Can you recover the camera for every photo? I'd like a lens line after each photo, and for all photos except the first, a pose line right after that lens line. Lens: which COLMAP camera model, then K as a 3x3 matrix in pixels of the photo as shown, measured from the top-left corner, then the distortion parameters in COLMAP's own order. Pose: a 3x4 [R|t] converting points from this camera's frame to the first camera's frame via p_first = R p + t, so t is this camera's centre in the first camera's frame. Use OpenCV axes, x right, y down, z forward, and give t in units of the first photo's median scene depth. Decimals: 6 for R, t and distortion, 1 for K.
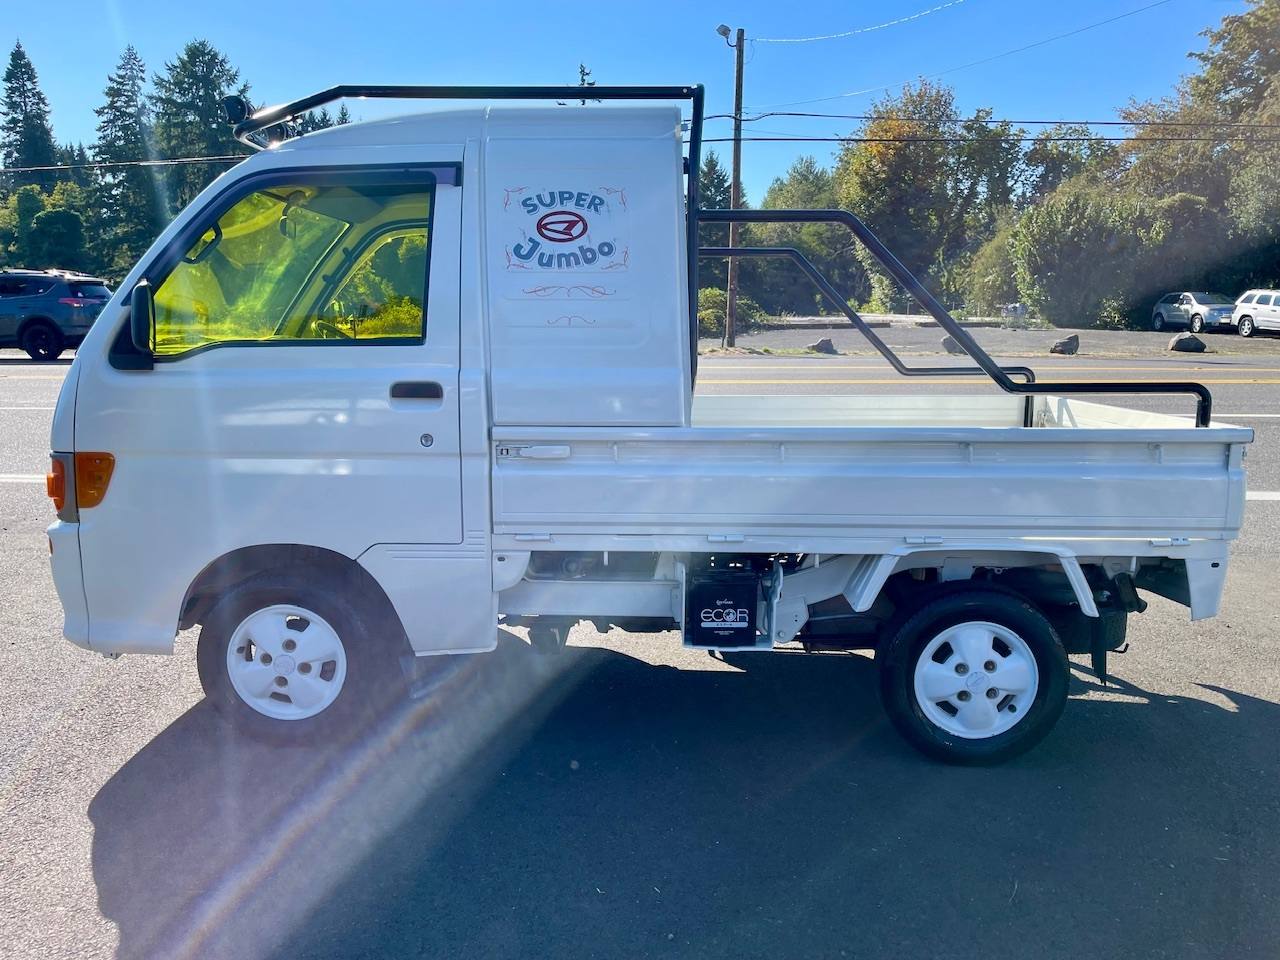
lens RADIAL K [[974.8, 0, 645.5], [0, 974.8, 477.6], [0, 0, 1]] dist [0.050493, -0.082254]
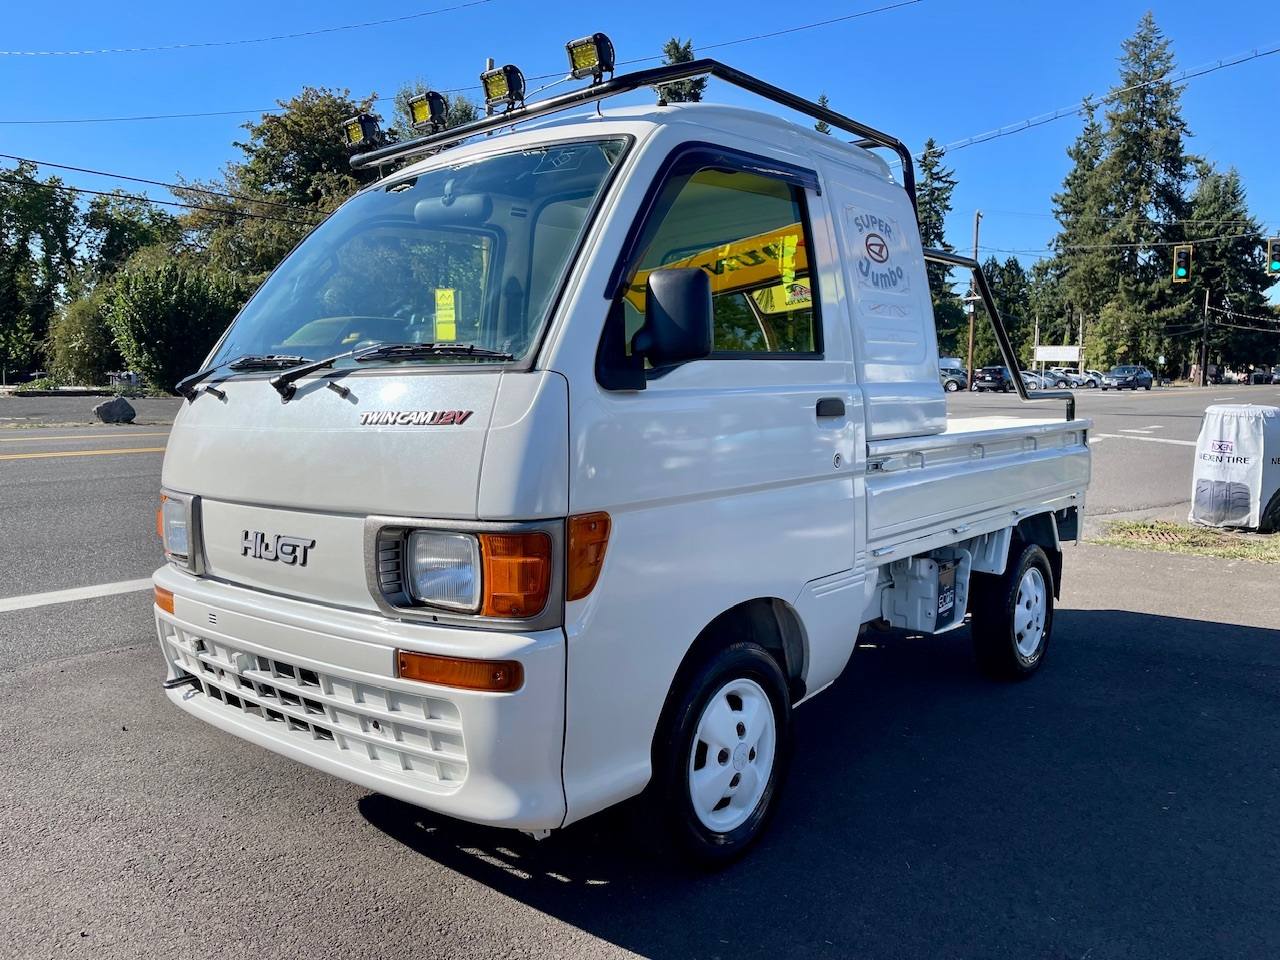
lens RADIAL K [[968.4, 0, 646.3], [0, 968.4, 484.4], [0, 0, 1]] dist [0.089772, -0.122191]
pose [[0.605583, -0.079633, 0.791788, -0.075052], [0.131846, 0.991270, -0.001145, -0.002733], [-0.784784, 0.105088, 0.610795, 0.040707]]
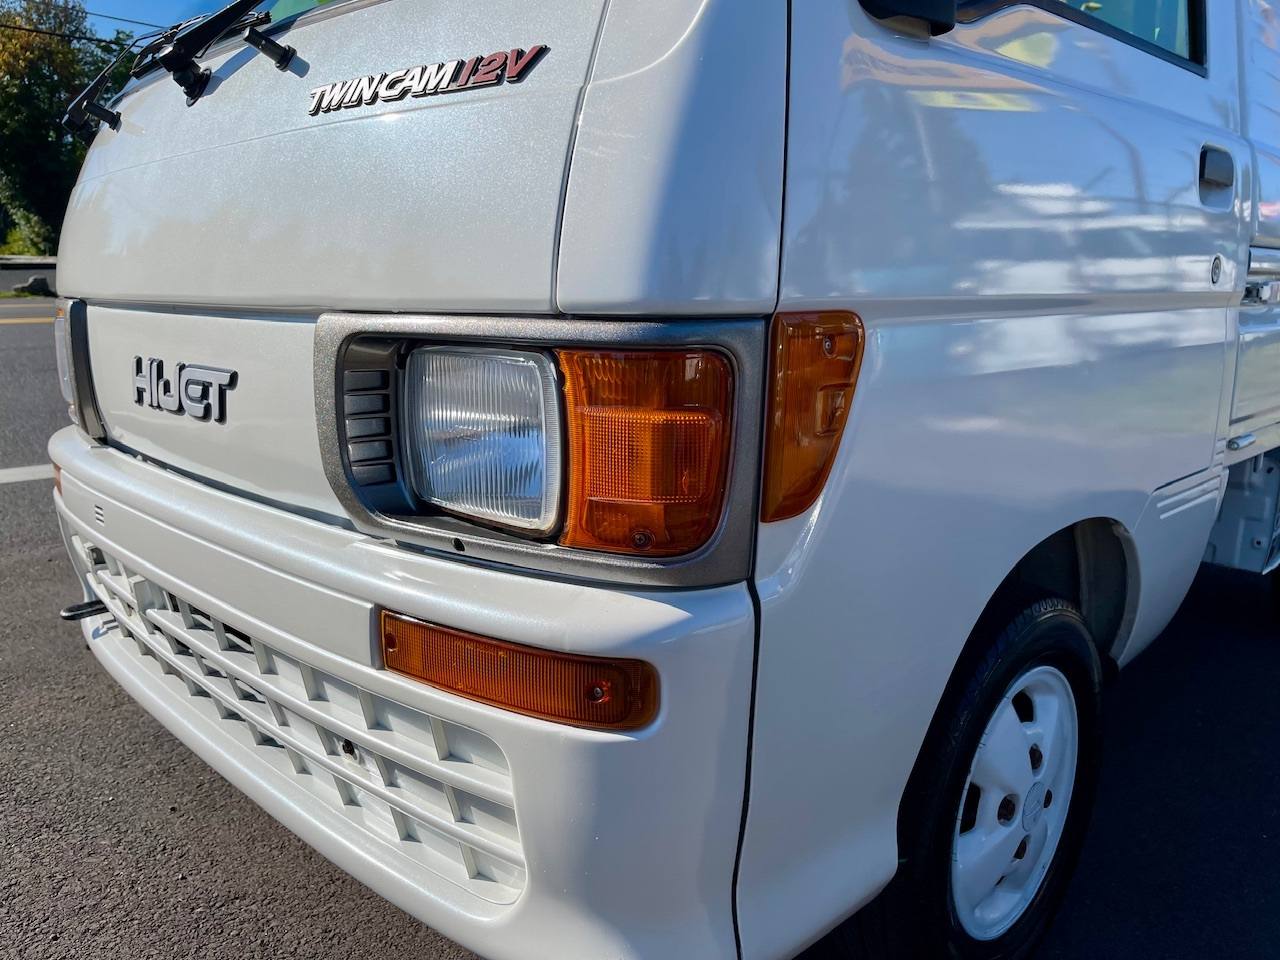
lens RADIAL K [[974.8, 0, 645.5], [0, 974.8, 477.6], [0, 0, 1]] dist [0.050493, -0.082254]
pose [[0.676637, -0.137594, 0.723346, -0.056904], [0.104494, 0.990386, 0.090643, -0.000653], [-0.728864, 0.014253, 0.684510, 0.060677]]
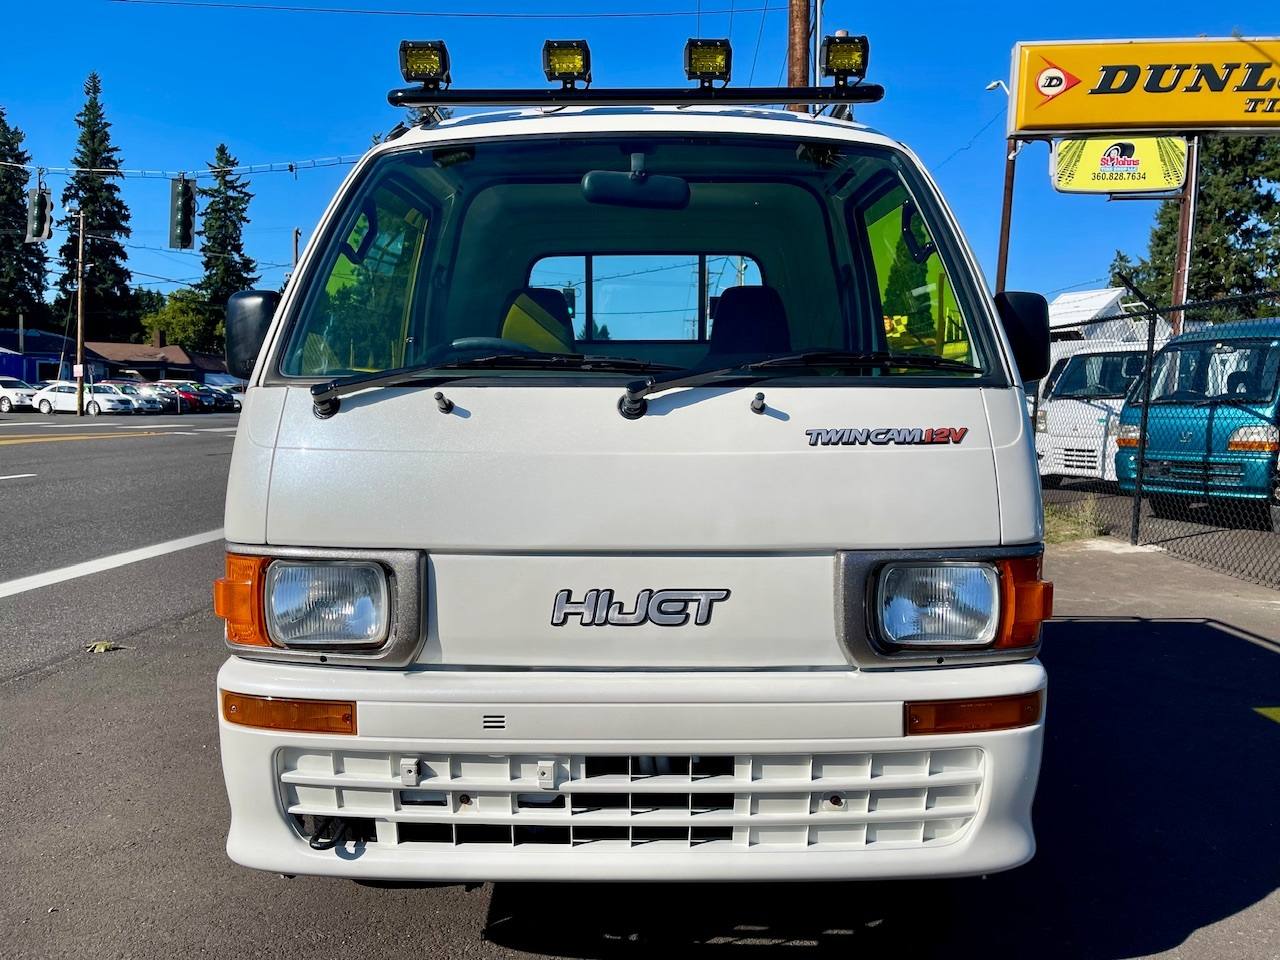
lens RADIAL K [[968.4, 0, 646.3], [0, 968.4, 484.4], [0, 0, 1]] dist [0.089772, -0.122191]
pose [[-0.032269, -0.076846, 0.996521, -0.085389], [0.149752, 0.985413, 0.080839, -0.010380], [-0.988197, 0.151839, -0.020291, 0.089584]]
